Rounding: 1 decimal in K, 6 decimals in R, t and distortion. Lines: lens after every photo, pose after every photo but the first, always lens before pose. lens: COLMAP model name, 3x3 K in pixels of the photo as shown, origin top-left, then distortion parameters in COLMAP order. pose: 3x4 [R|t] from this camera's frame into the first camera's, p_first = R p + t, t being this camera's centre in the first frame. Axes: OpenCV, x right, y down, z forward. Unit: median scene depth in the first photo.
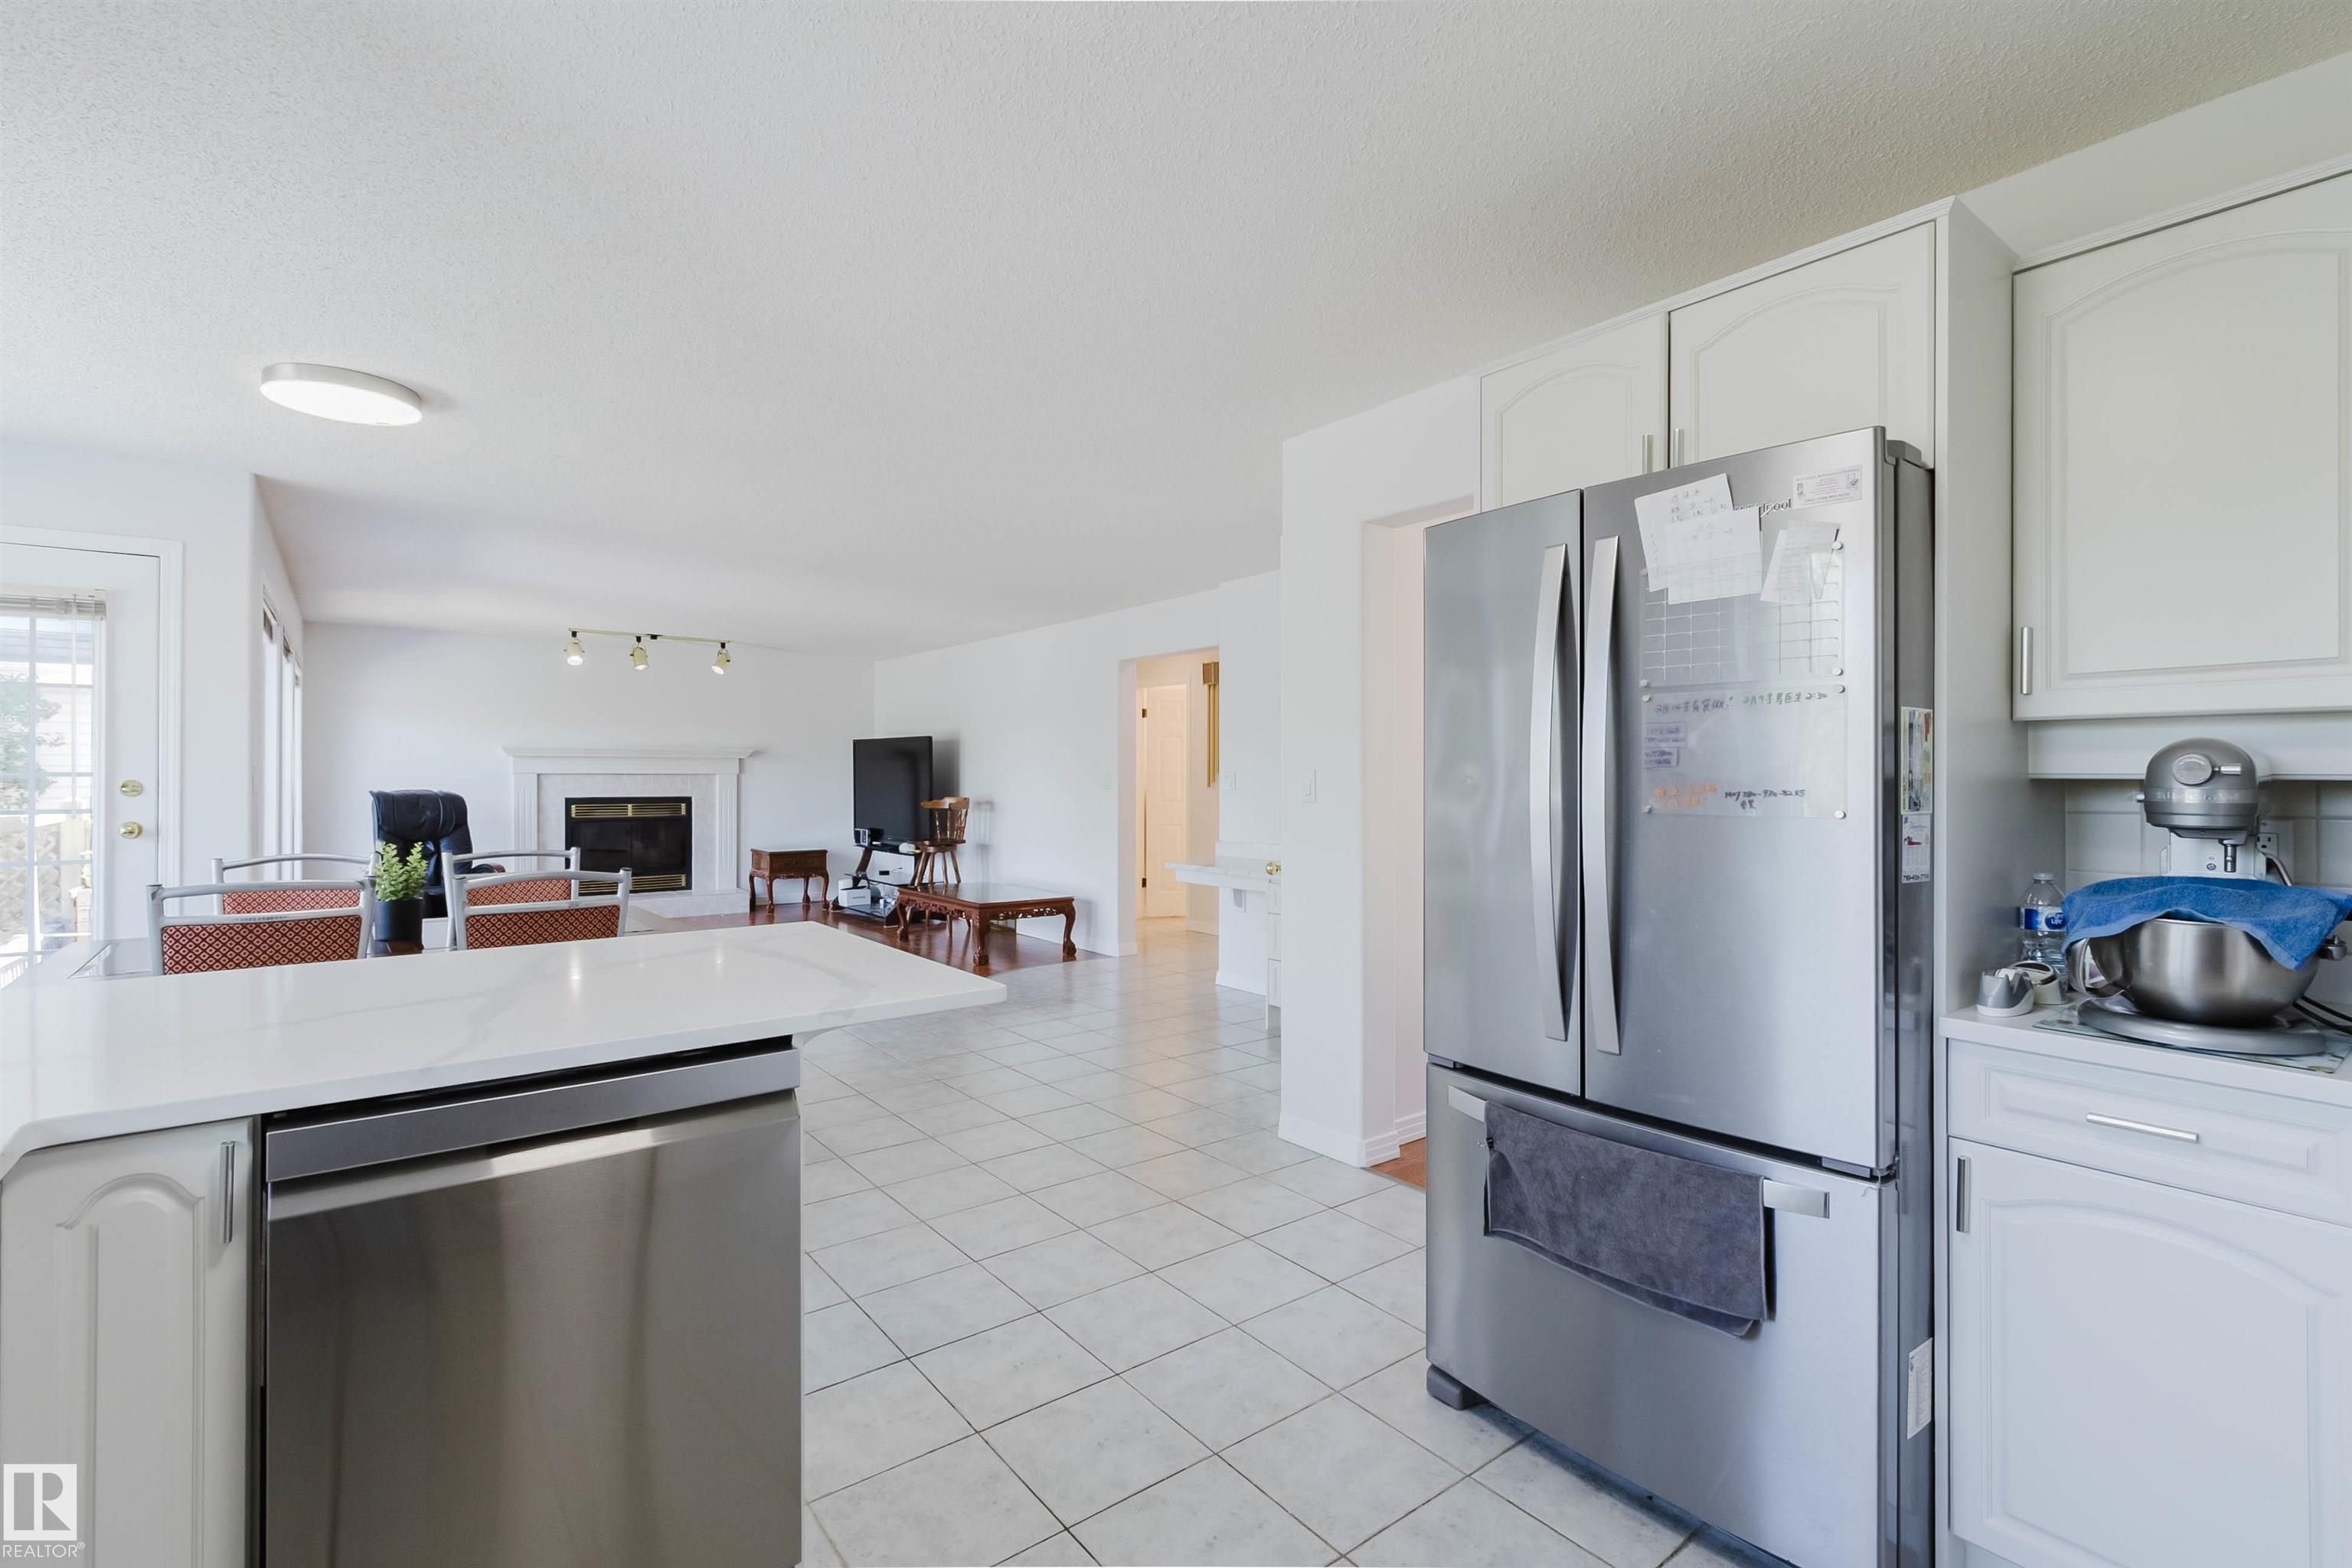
lens RADIAL K [[1059.0, 0, 1180.5], [0, 1059.0, 774.6], [0, 0, 1]] dist [-0.002410, -0.000799]
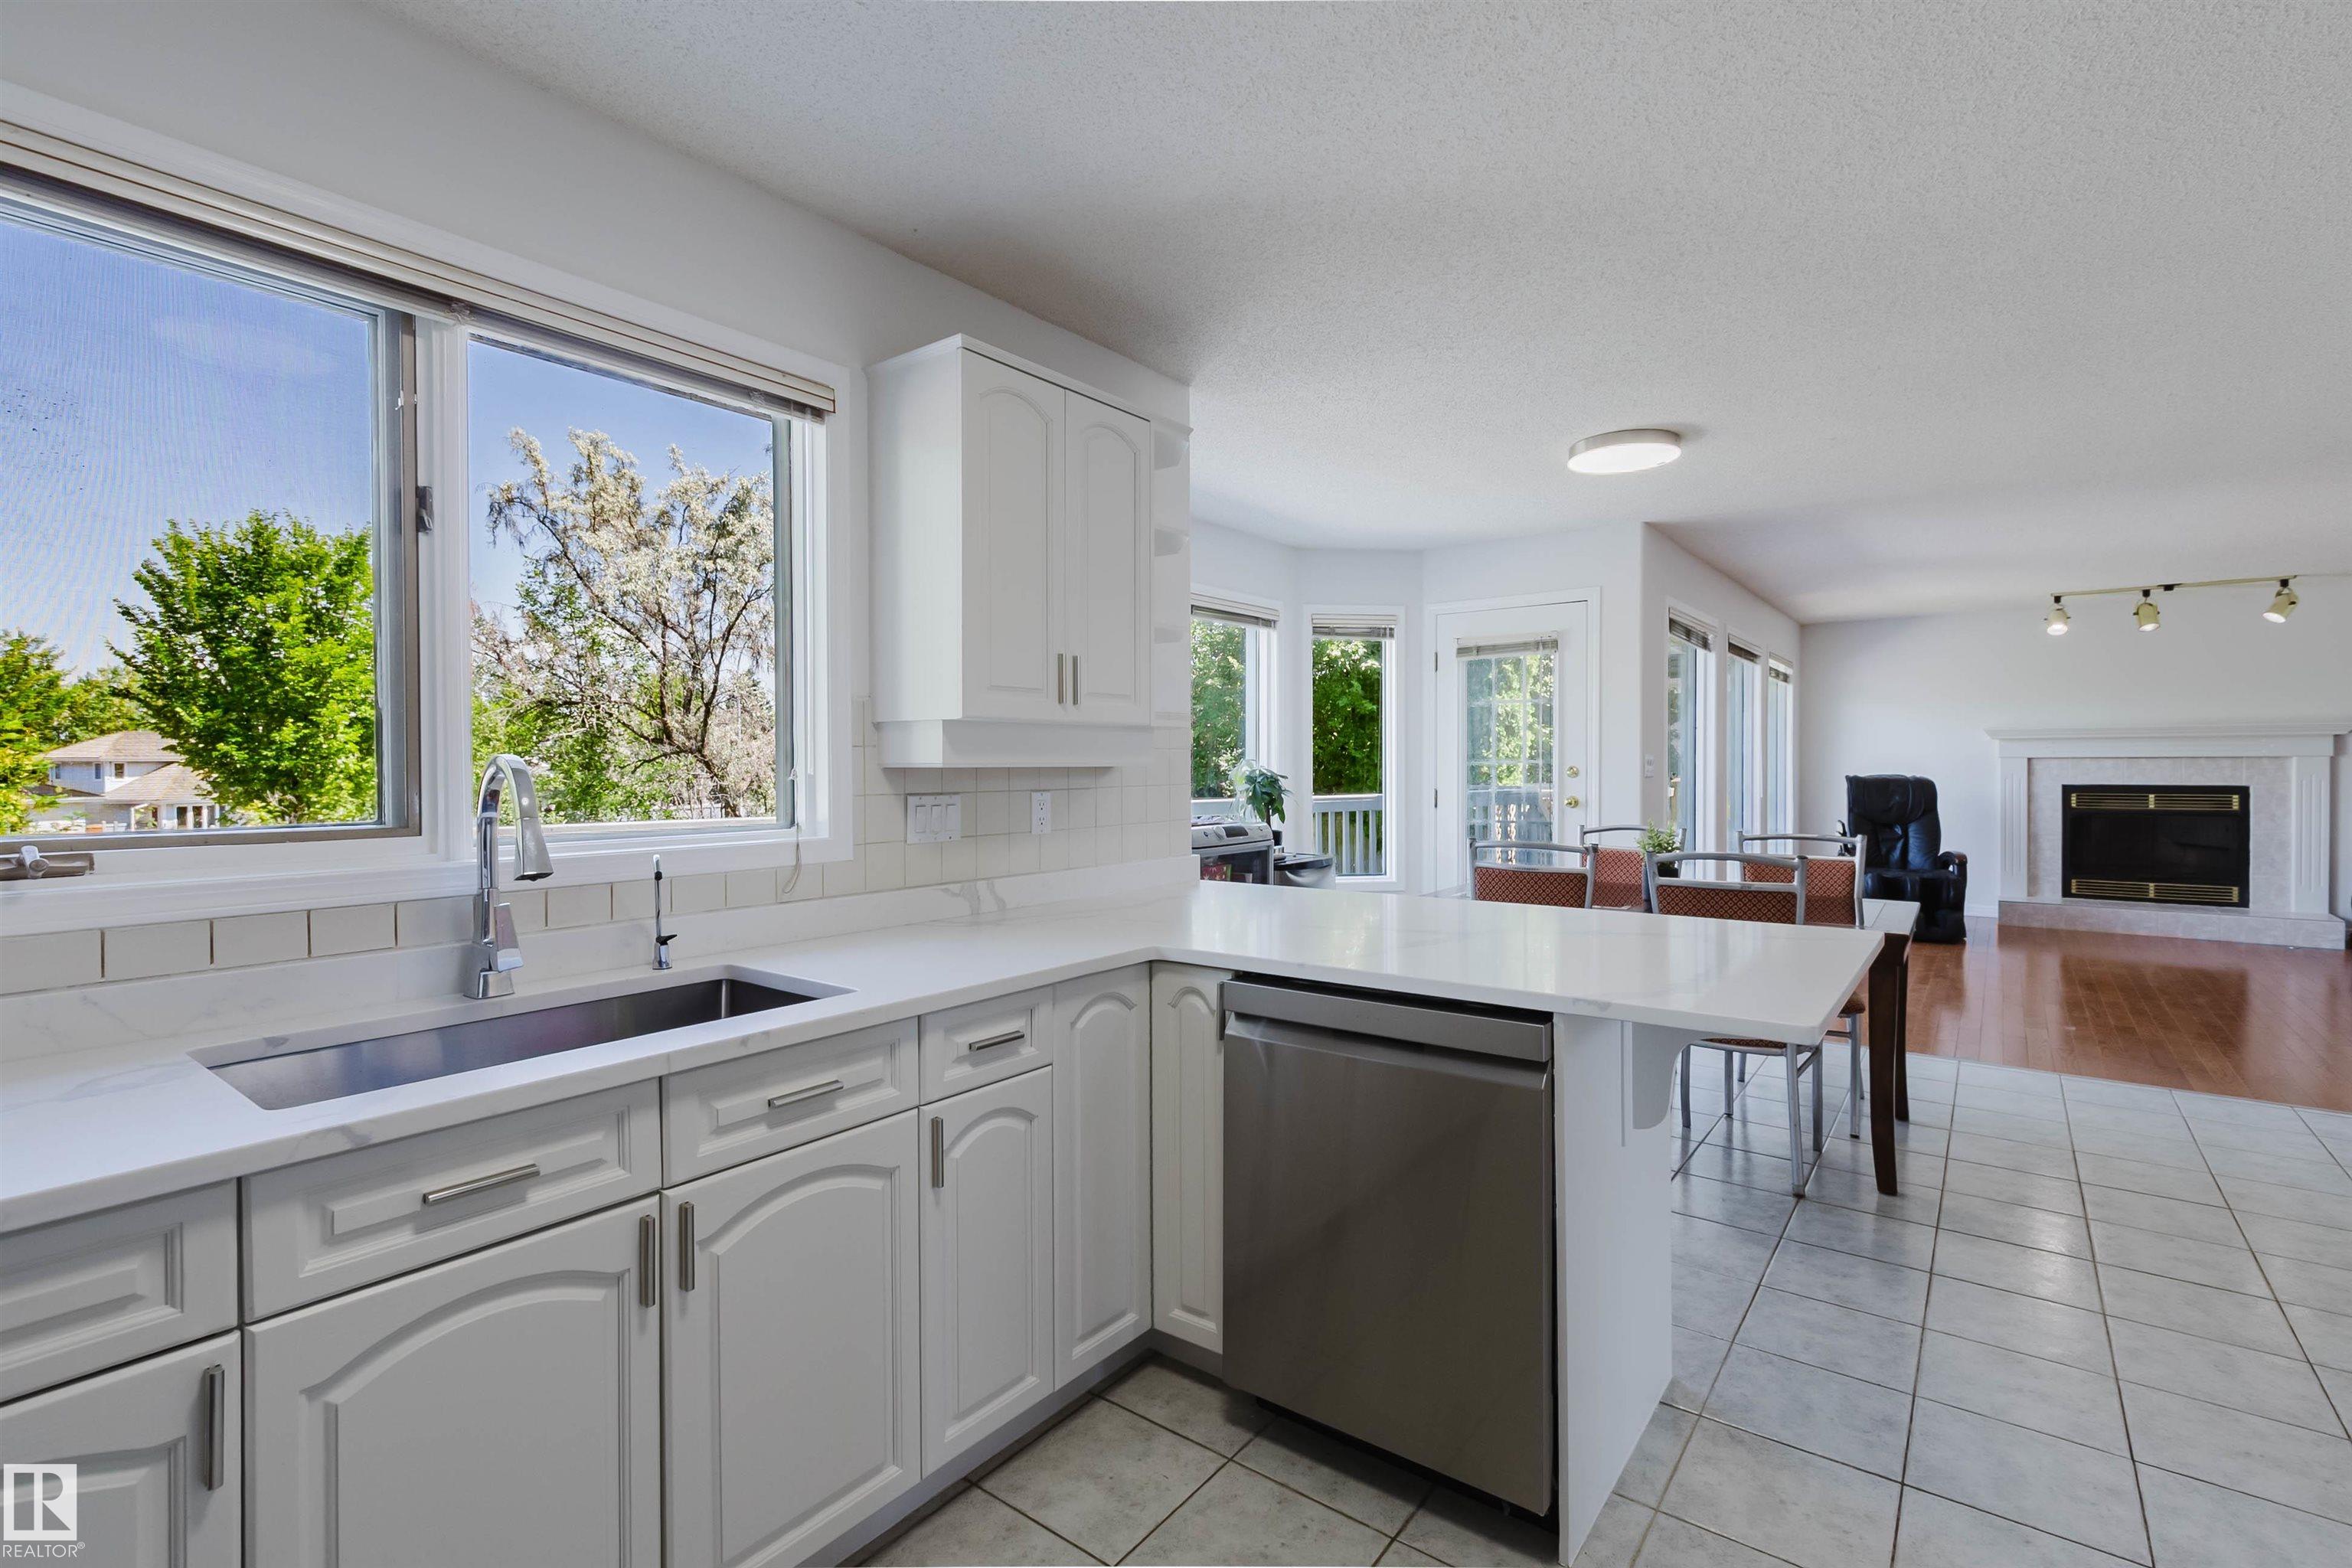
lens RADIAL K [[1059.0, 0, 1180.5], [0, 1059.0, 774.6], [0, 0, 1]] dist [-0.002410, -0.000799]
pose [[0.247120, 0.007853, -0.968953, 0.093810], [0.006448, 0.999932, 0.009748, -0.000098], [0.968964, -0.008657, 0.247052, 0.066854]]
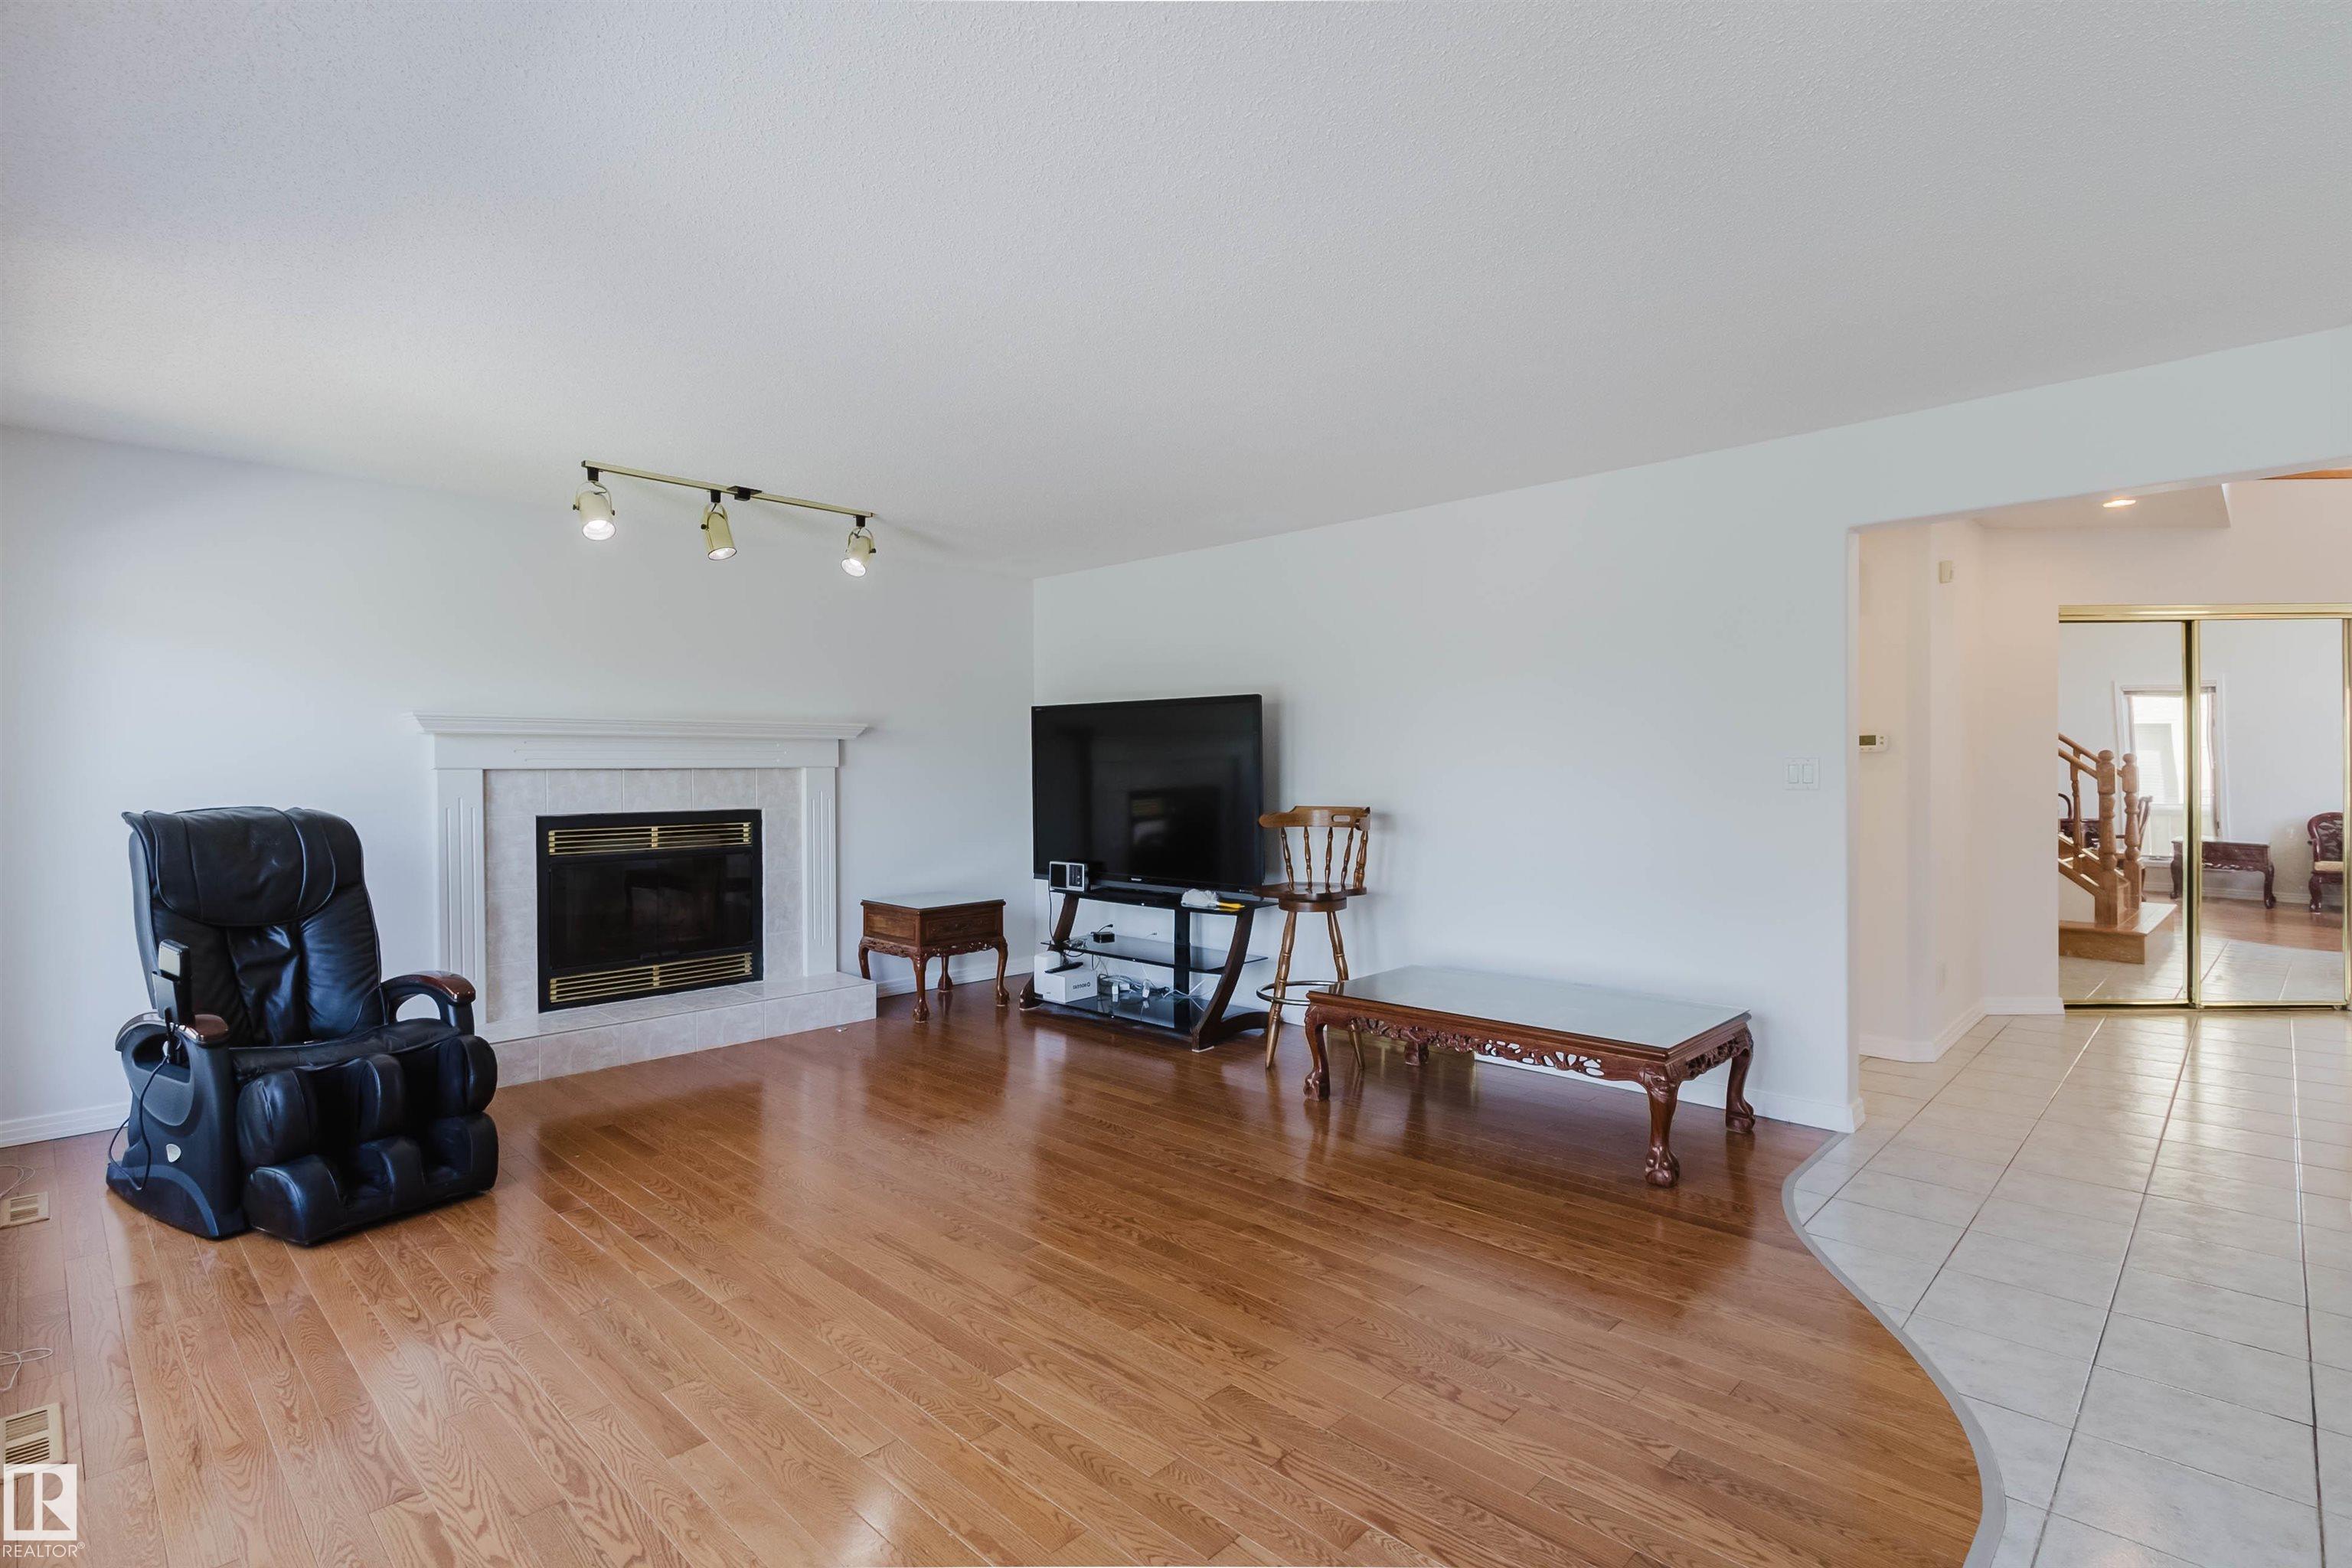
lens RADIAL K [[1118.4, 0, 1176.1], [0, 1118.4, 767.1], [0, 0, 1]] dist [-0.000359, -0.000082]
pose [[0.990254, -0.007997, 0.139042, -0.355894], [0.008069, 0.999967, 0.000047, 0.000743], [-0.139038, 0.001075, 0.990286, 0.431224]]
